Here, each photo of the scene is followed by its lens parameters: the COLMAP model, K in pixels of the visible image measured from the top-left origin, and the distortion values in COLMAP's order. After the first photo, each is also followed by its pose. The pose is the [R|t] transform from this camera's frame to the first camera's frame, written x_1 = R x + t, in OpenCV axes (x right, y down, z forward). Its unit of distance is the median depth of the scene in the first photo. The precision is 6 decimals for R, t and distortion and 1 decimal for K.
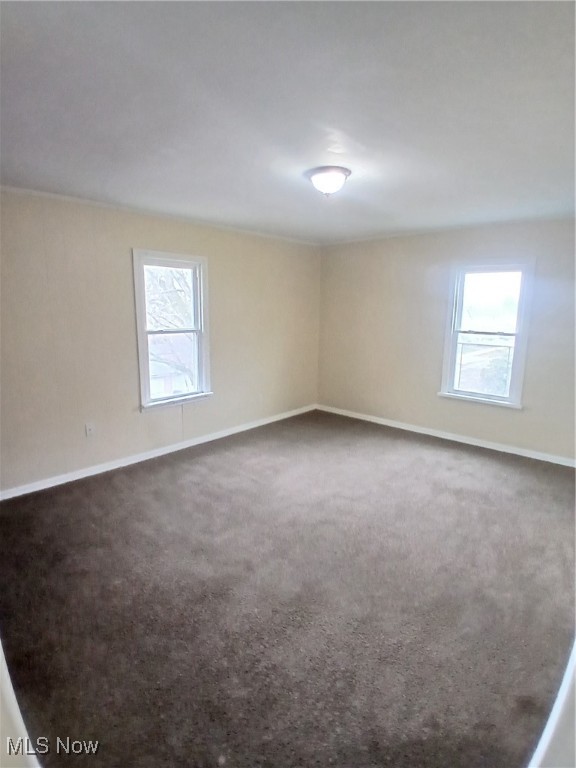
lens RADIAL K [[379.8, 0, 292.2], [0, 379.8, 381.1], [0, 0, 1]] dist [-0.011355, -0.031871]
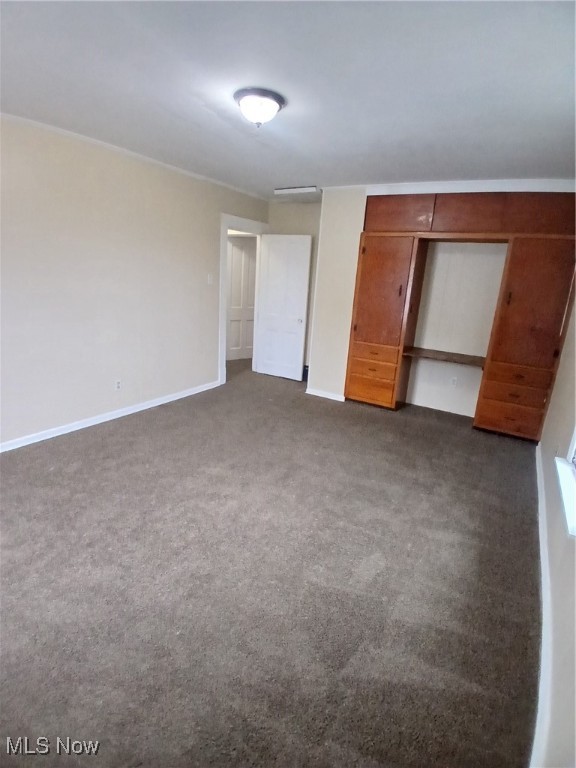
lens RADIAL K [[379.8, 0, 292.2], [0, 379.8, 381.1], [0, 0, 1]] dist [-0.011355, -0.031871]
pose [[-0.977577, -0.037090, -0.207288, 0.152787], [-0.127366, 0.888044, 0.441765, -0.287285], [0.167696, 0.458260, -0.872855, 1.610661]]
